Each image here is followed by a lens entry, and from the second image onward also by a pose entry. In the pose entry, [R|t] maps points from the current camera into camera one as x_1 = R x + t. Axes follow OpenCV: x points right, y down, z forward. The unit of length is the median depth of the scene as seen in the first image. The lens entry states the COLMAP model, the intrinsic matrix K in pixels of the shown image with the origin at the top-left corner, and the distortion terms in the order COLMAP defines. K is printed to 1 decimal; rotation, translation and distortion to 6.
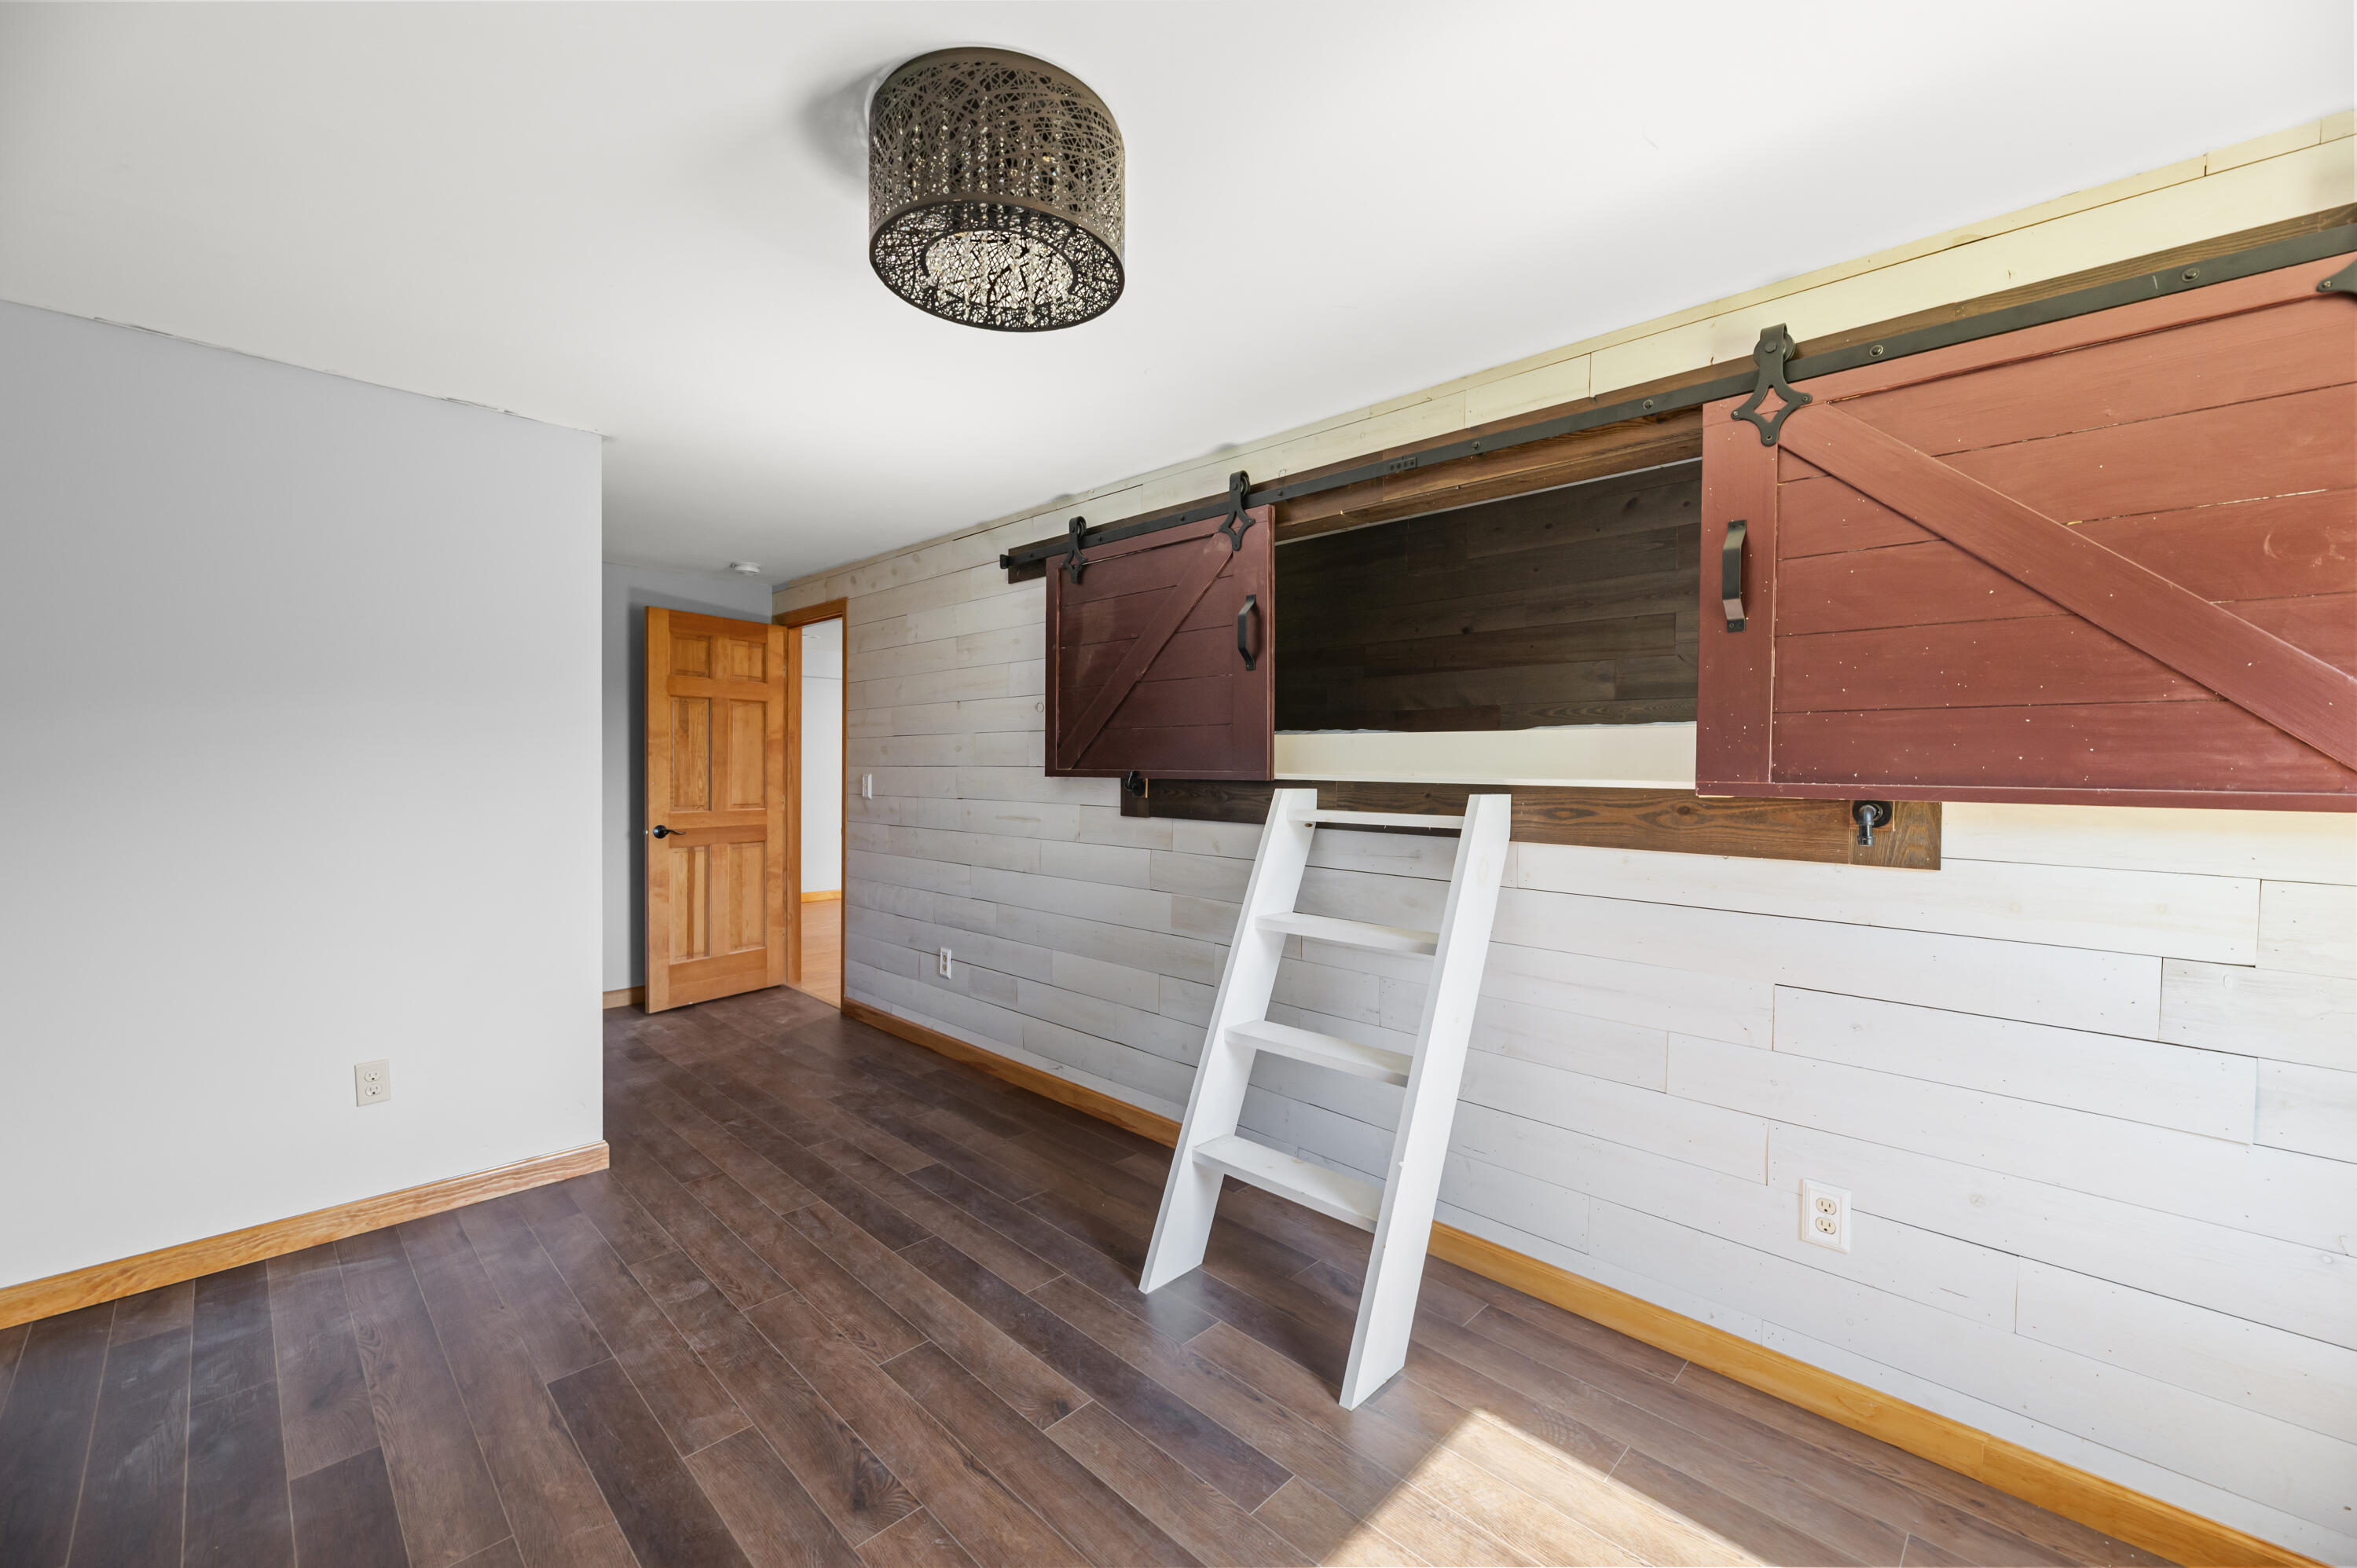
lens RADIAL K [[939.9, 0, 1181.1], [0, 939.9, 775.1], [0, 0, 1]] dist [0.000970, 0.000213]
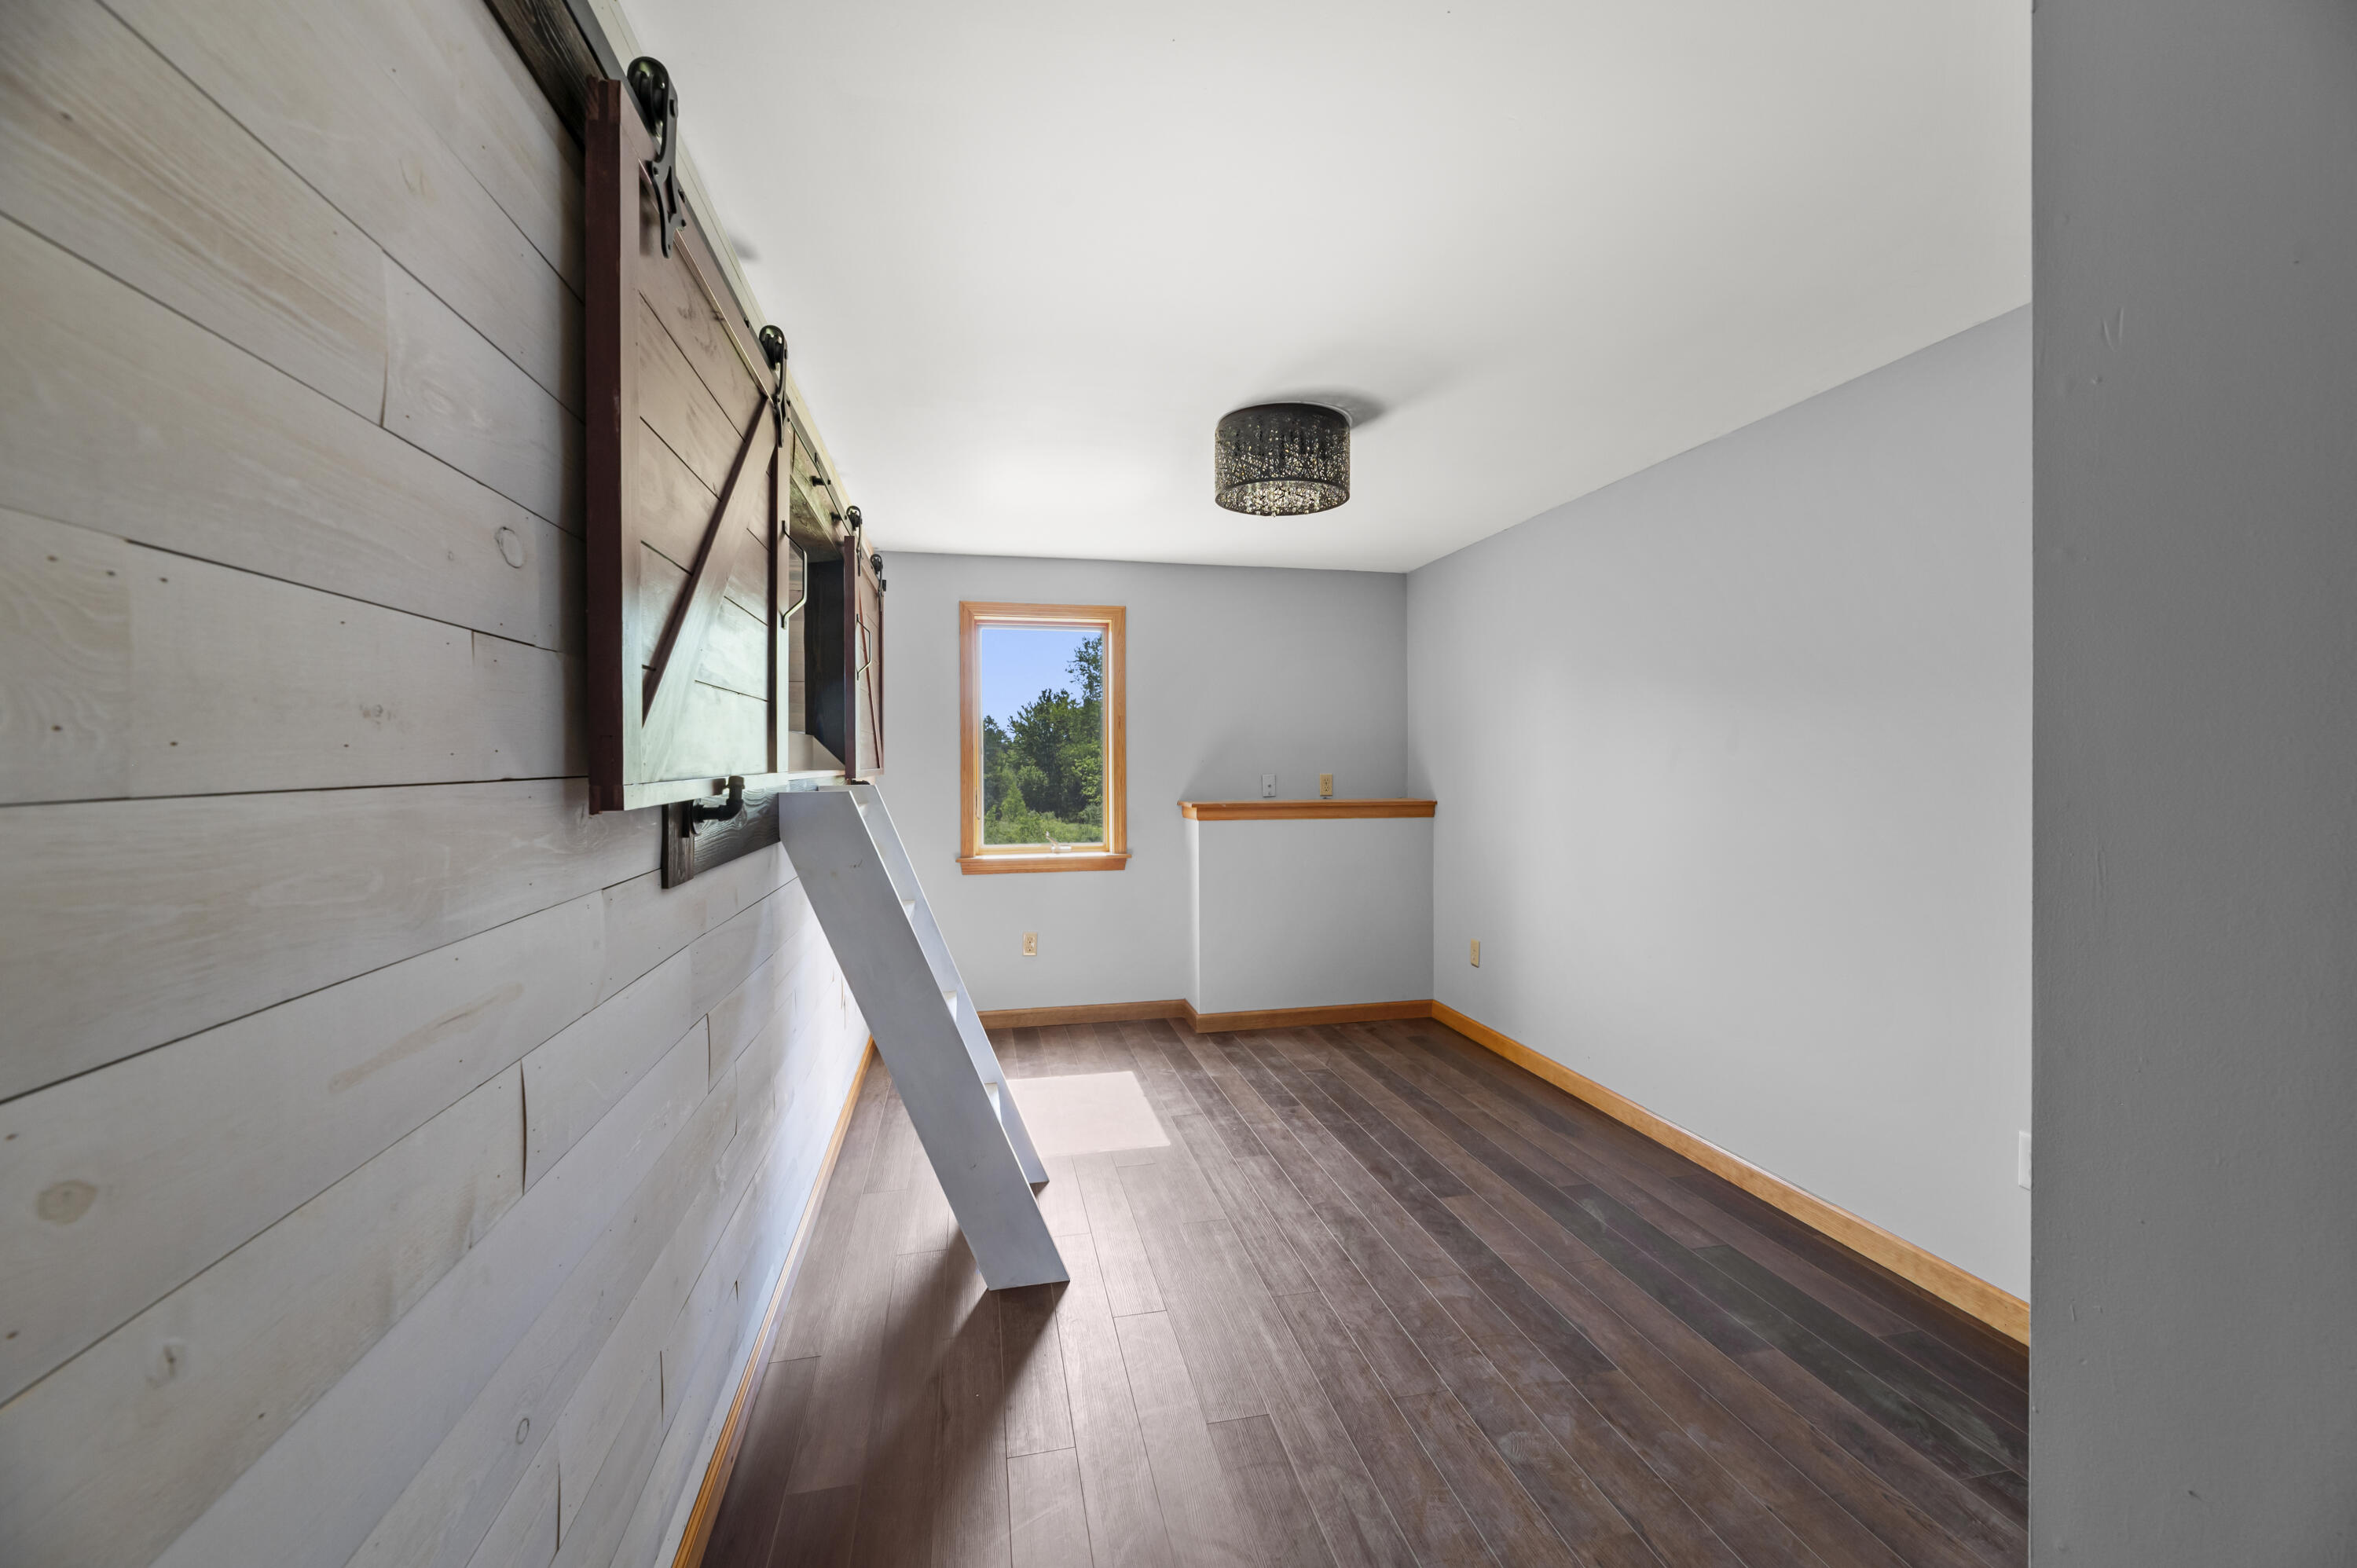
lens RADIAL K [[978.3, 0, 1182.8], [0, 978.3, 756.7], [0, 0, 1]] dist [0.009834, -0.000159]
pose [[-0.835665, -0.004804, 0.549219, -0.735801], [0.002855, 0.999910, 0.013091, -0.035177], [-0.549232, 0.012508, -0.835576, 1.834106]]
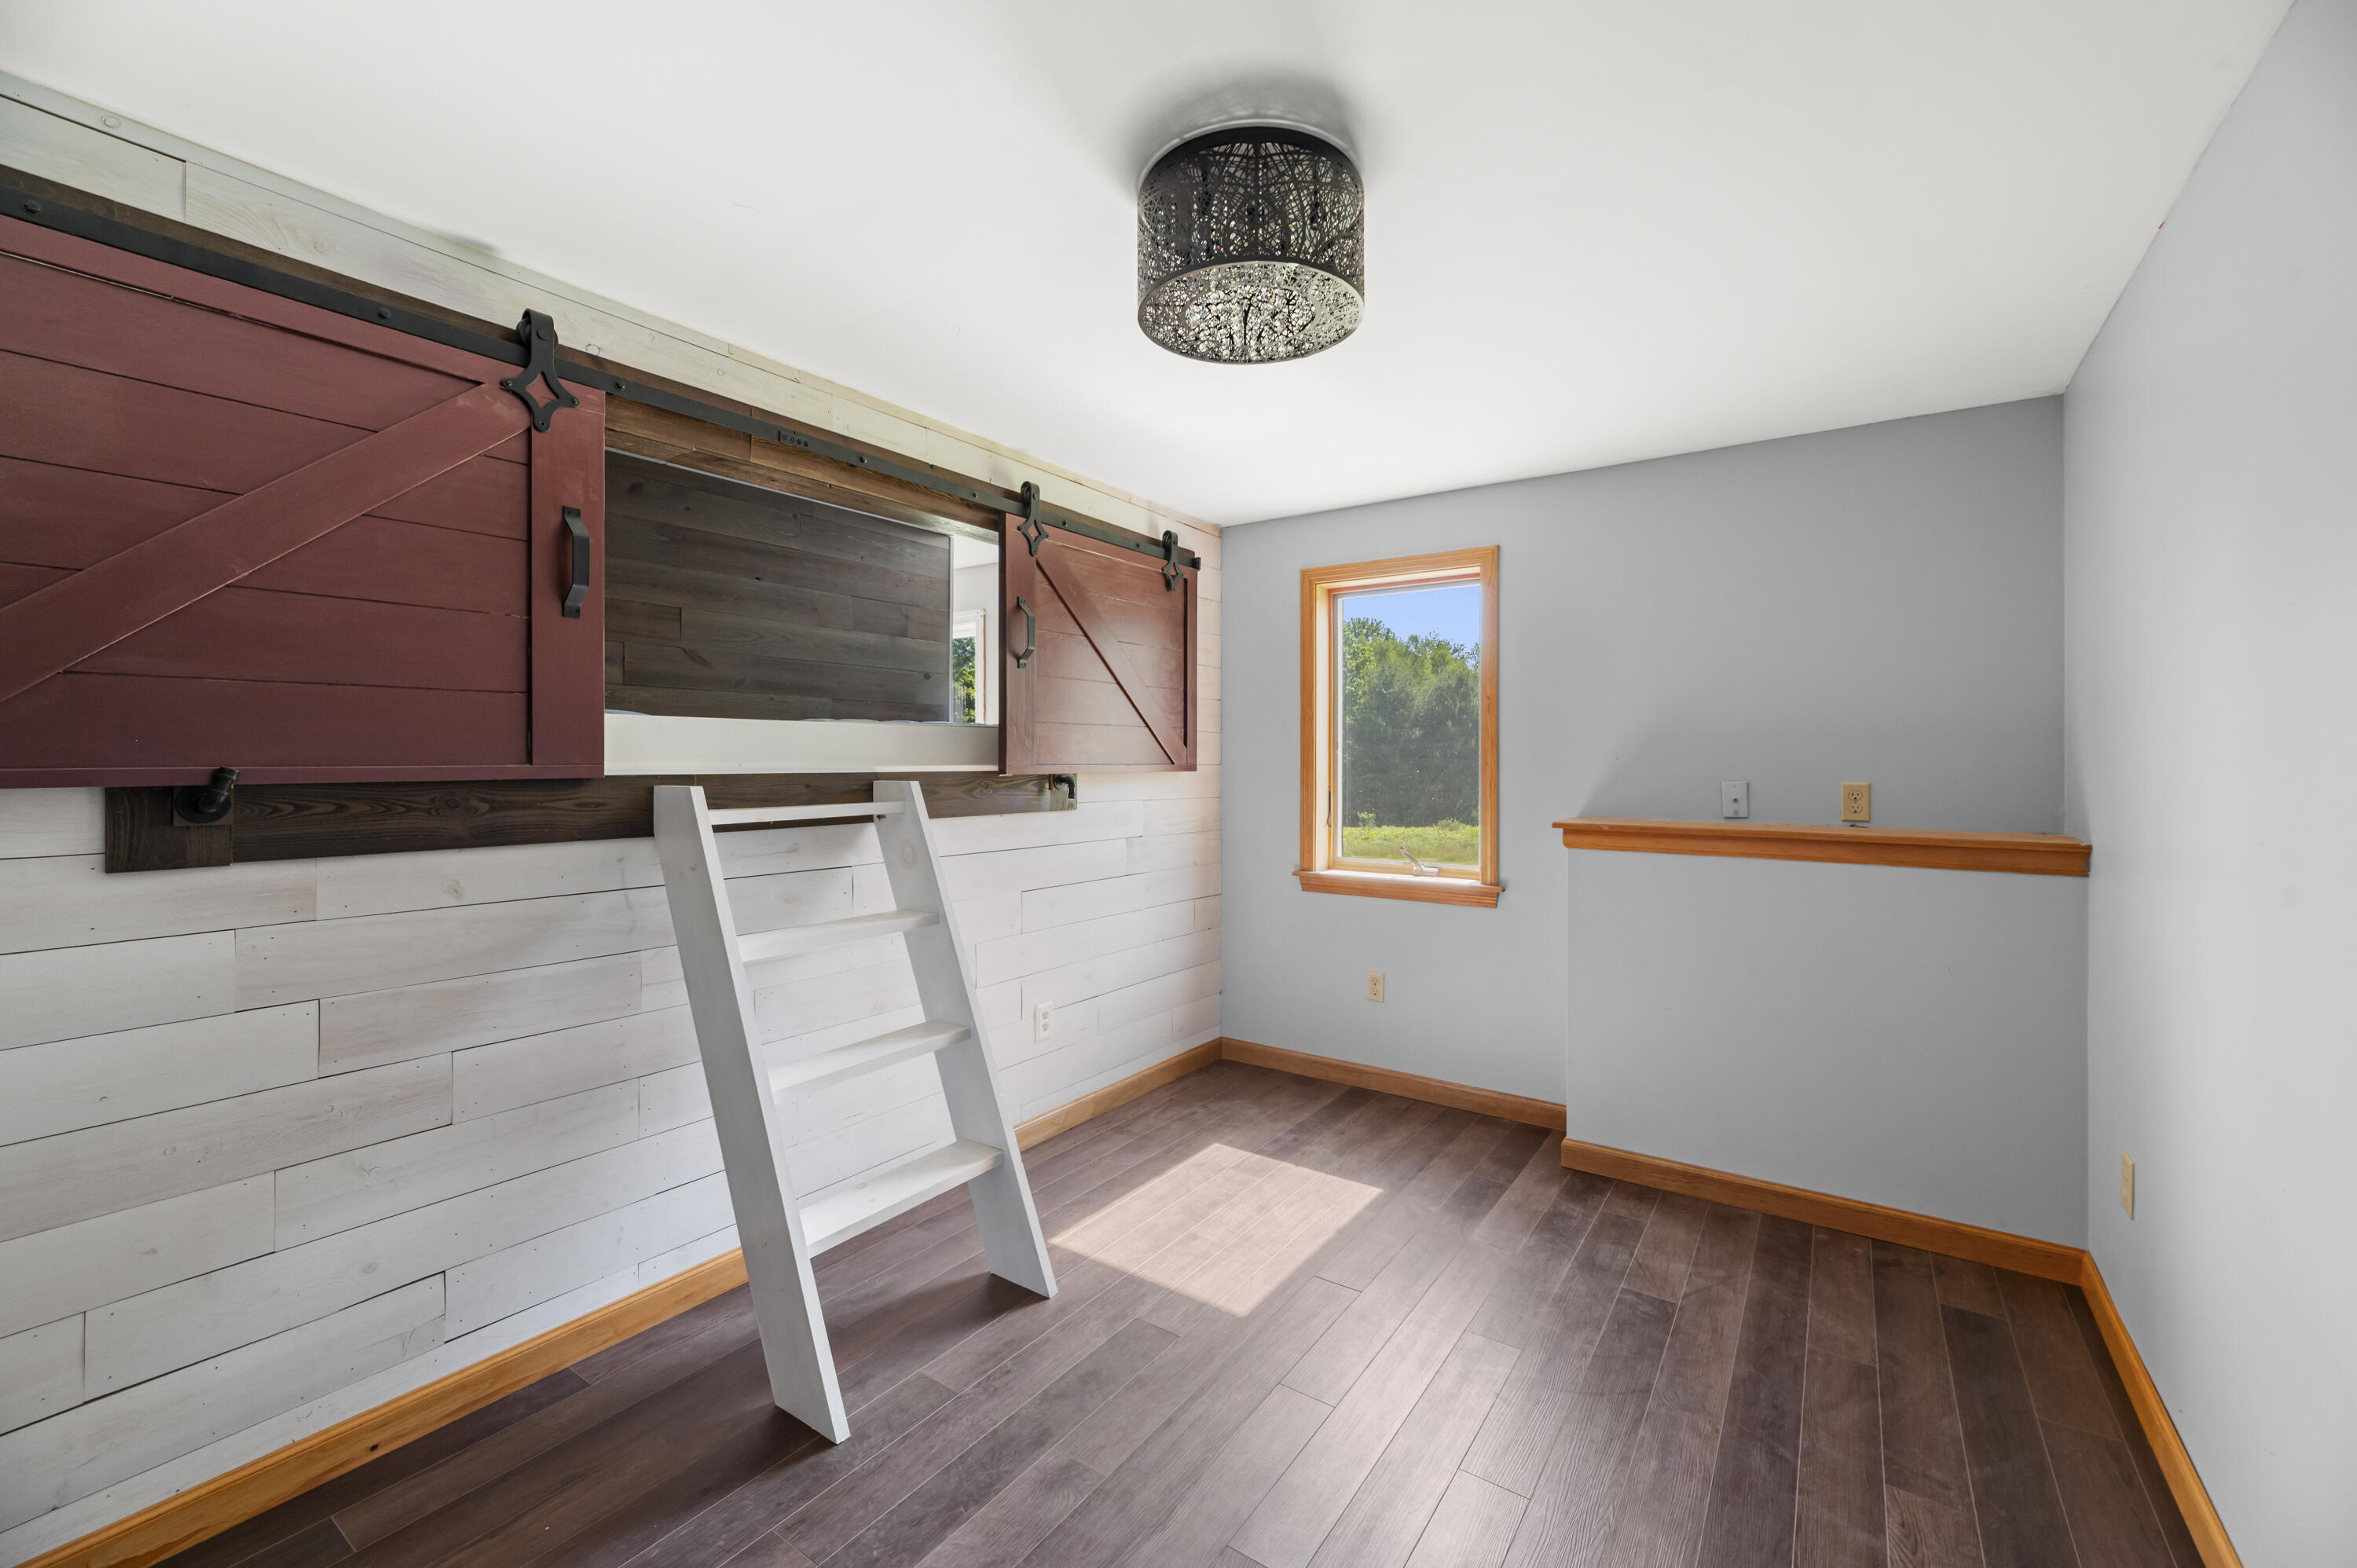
lens RADIAL K [[956.0, 0, 1189.7], [0, 956.0, 744.5], [0, 0, 1]] dist [0.002007, 0.000064]
pose [[-0.169937, 0.001610, 0.985454, -0.867766], [0.005376, 0.999985, -0.000707, -0.020442], [-0.985440, 0.005178, -0.169943, 0.850230]]
